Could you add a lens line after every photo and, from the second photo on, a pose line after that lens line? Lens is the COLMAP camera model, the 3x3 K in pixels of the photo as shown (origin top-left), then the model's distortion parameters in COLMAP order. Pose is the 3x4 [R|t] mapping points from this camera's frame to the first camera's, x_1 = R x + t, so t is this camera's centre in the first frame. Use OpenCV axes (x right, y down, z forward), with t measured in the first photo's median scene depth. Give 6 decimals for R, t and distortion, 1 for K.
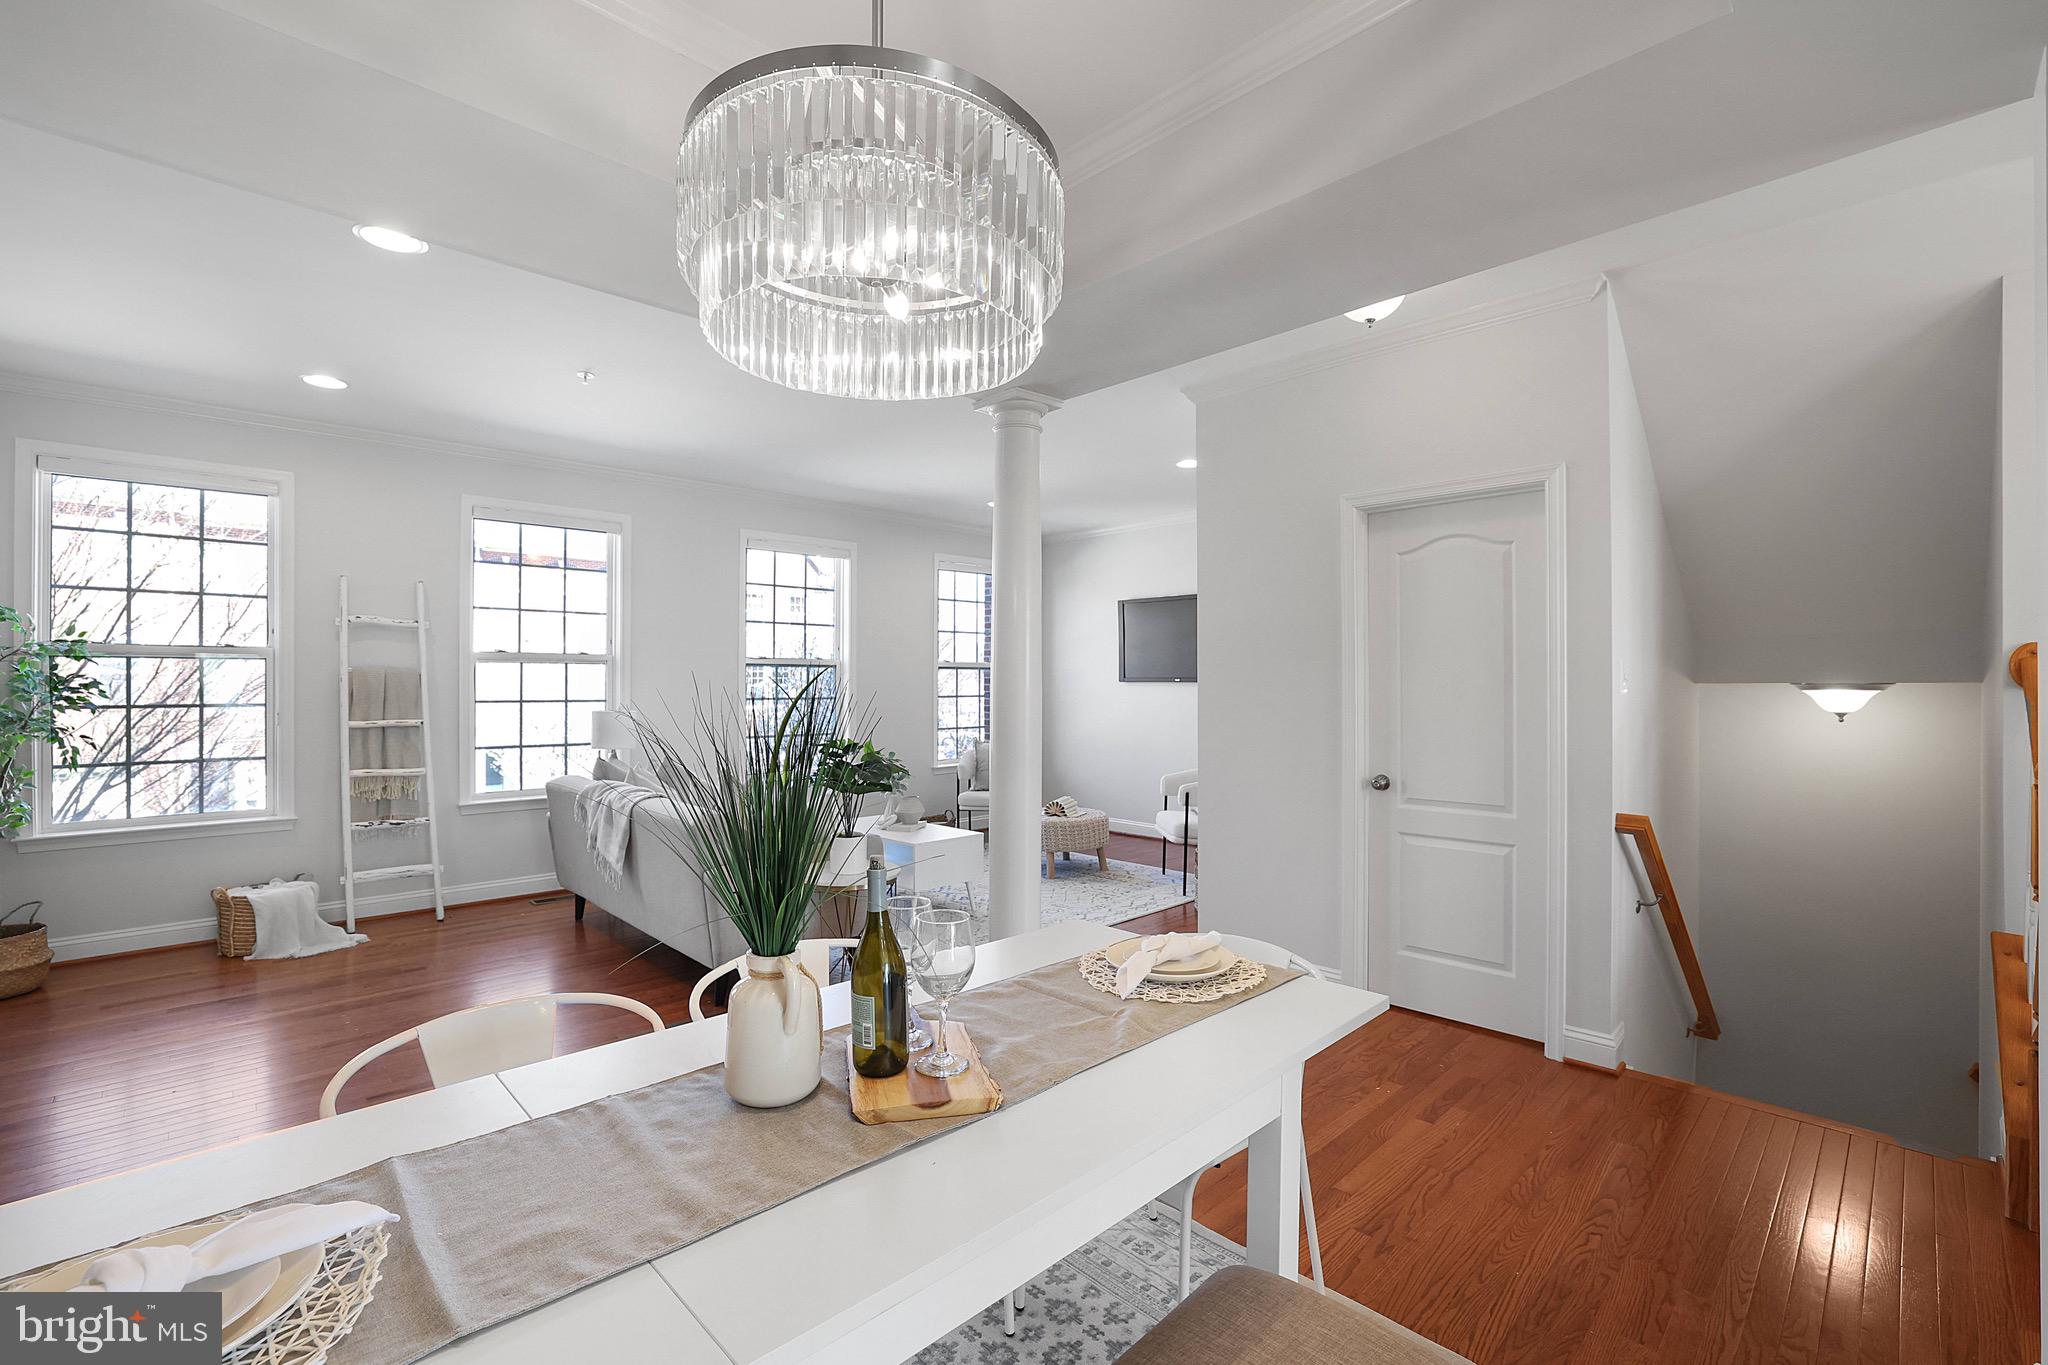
lens RADIAL K [[896.6, 0, 1030.2], [0, 896.6, 680.5], [0, 0, 1]] dist [-0.049912, 0.020034]
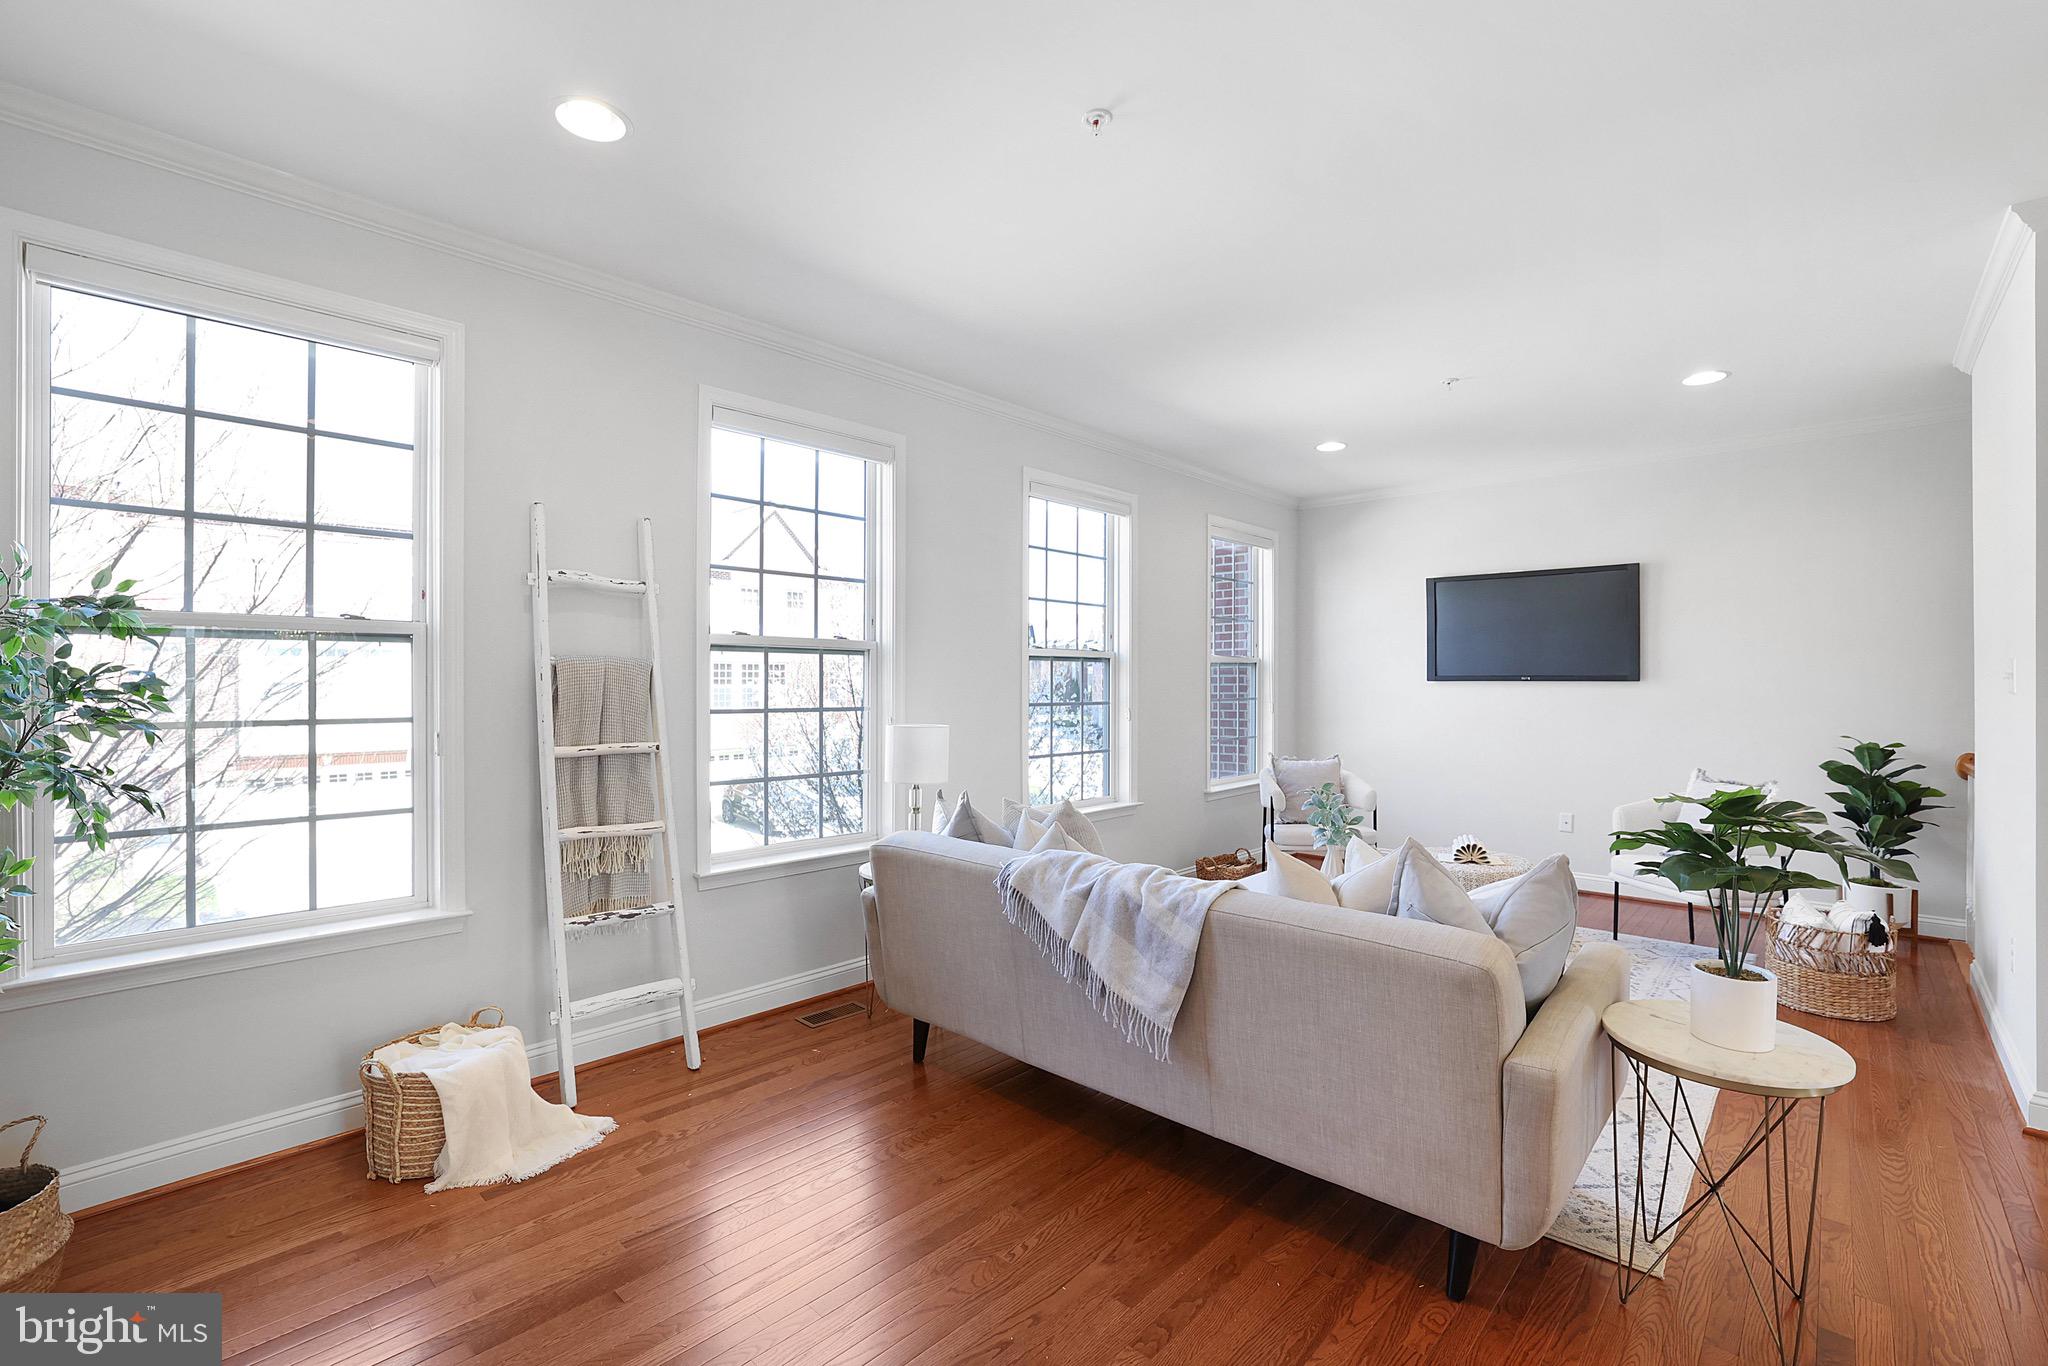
lens RADIAL K [[896.6, 0, 1030.2], [0, 896.6, 681.0], [0, 0, 1]] dist [-0.049912, 0.020034]
pose [[0.998723, -0.000270, 0.050515, -0.495168], [0.000233, 1.000000, 0.000727, 0.001505], [-0.050515, -0.000715, 0.998723, 0.391891]]
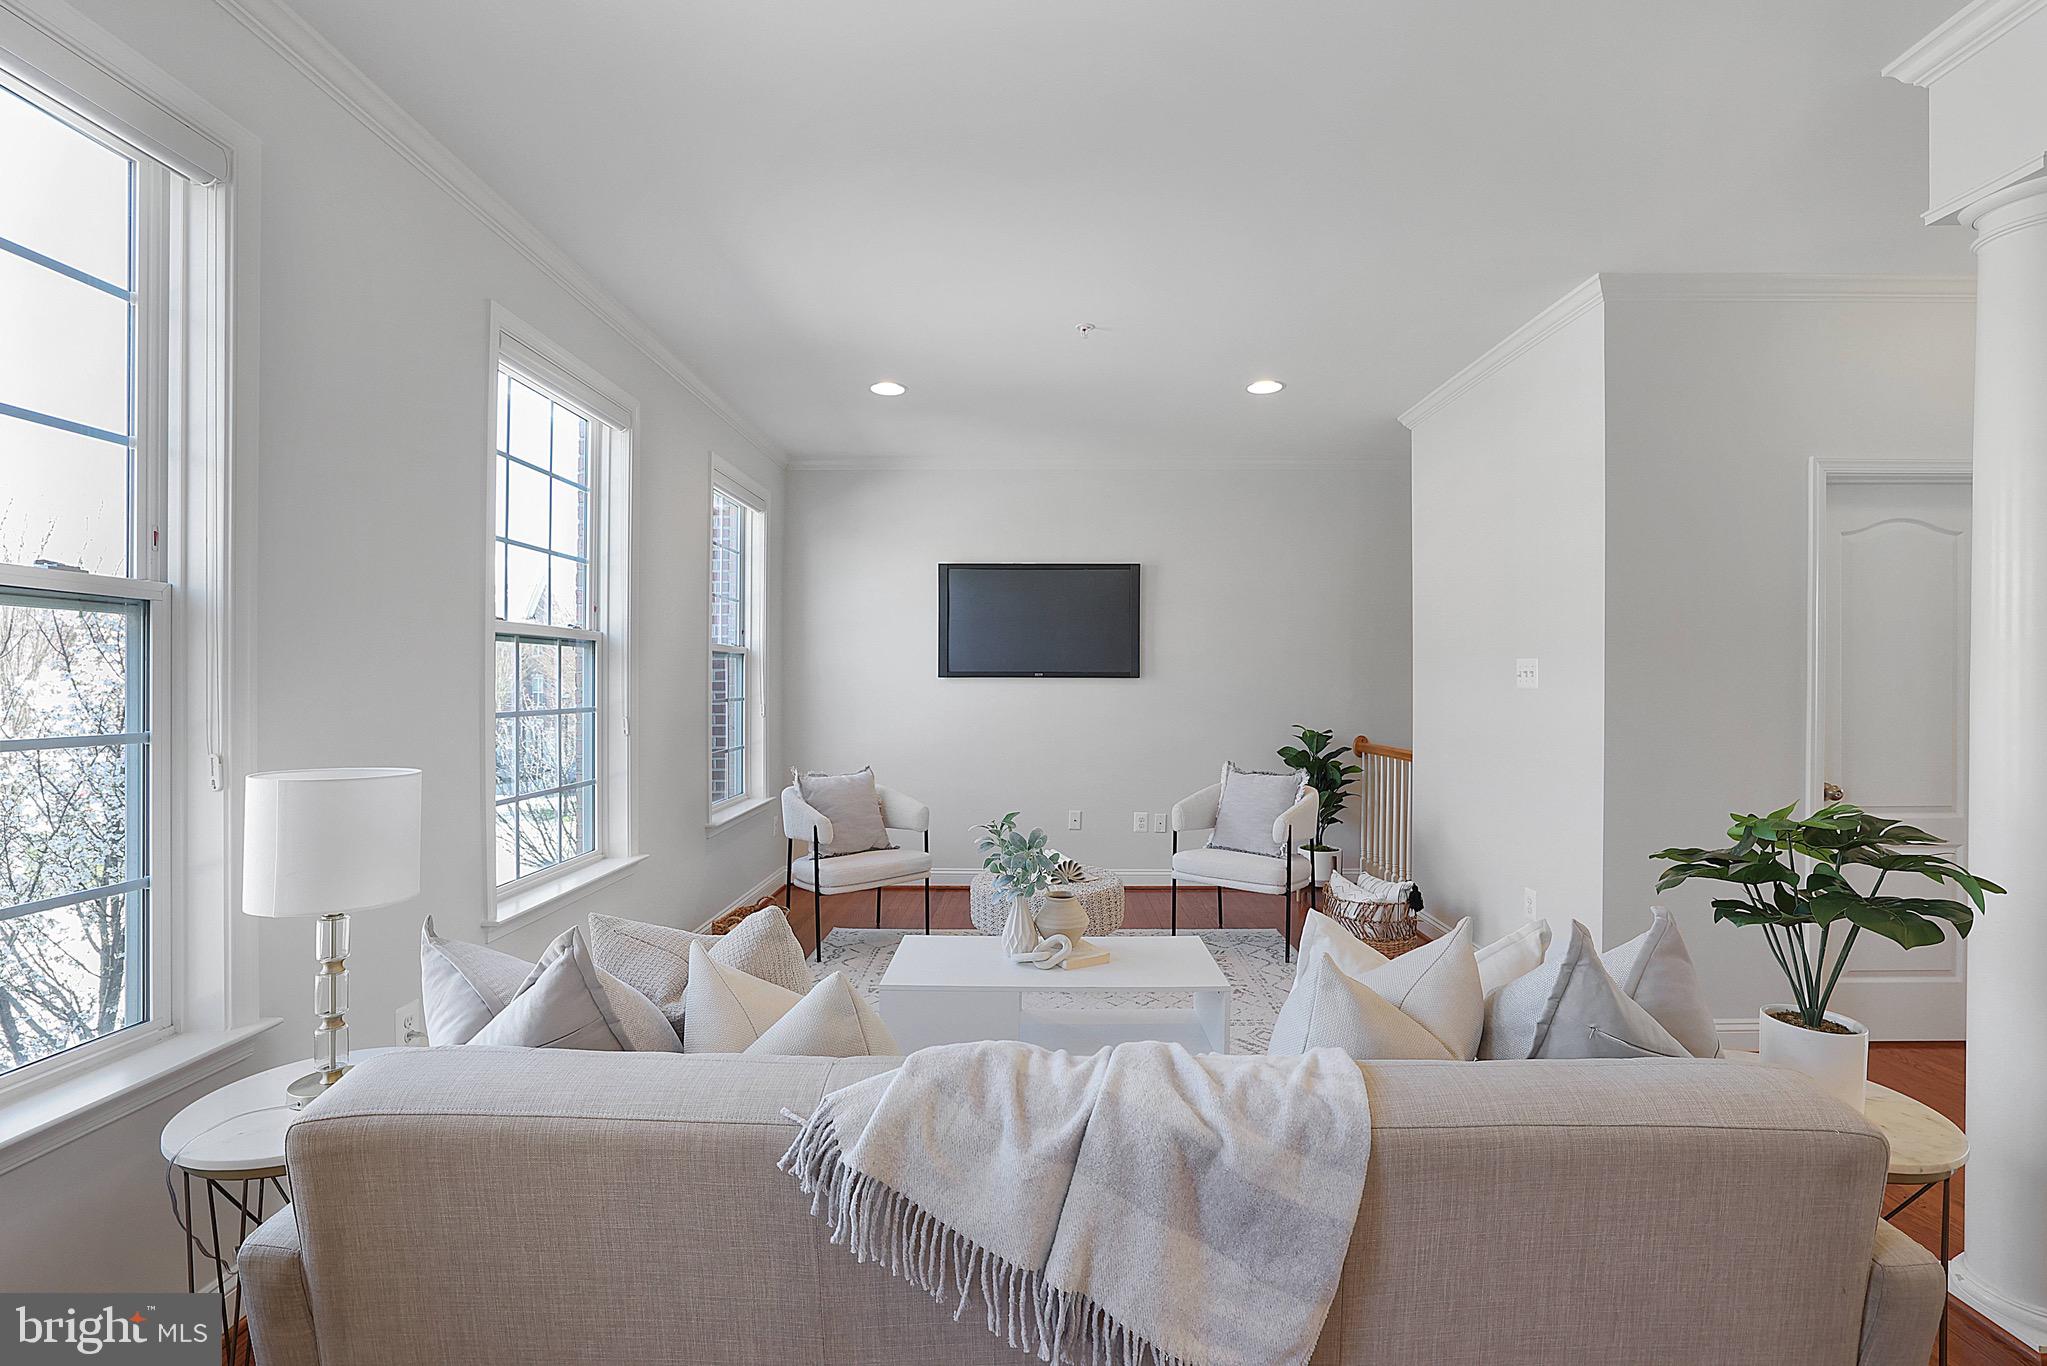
lens RADIAL K [[896.2, 0, 1029.7], [0, 896.2, 681.0], [0, 0, 1]] dist [-0.049912, 0.020034]
pose [[0.706565, -0.001204, 0.707647, -0.604182], [-0.001995, 0.999991, 0.003694, 0.003093], [-0.707645, -0.004022, 0.706557, 0.749033]]
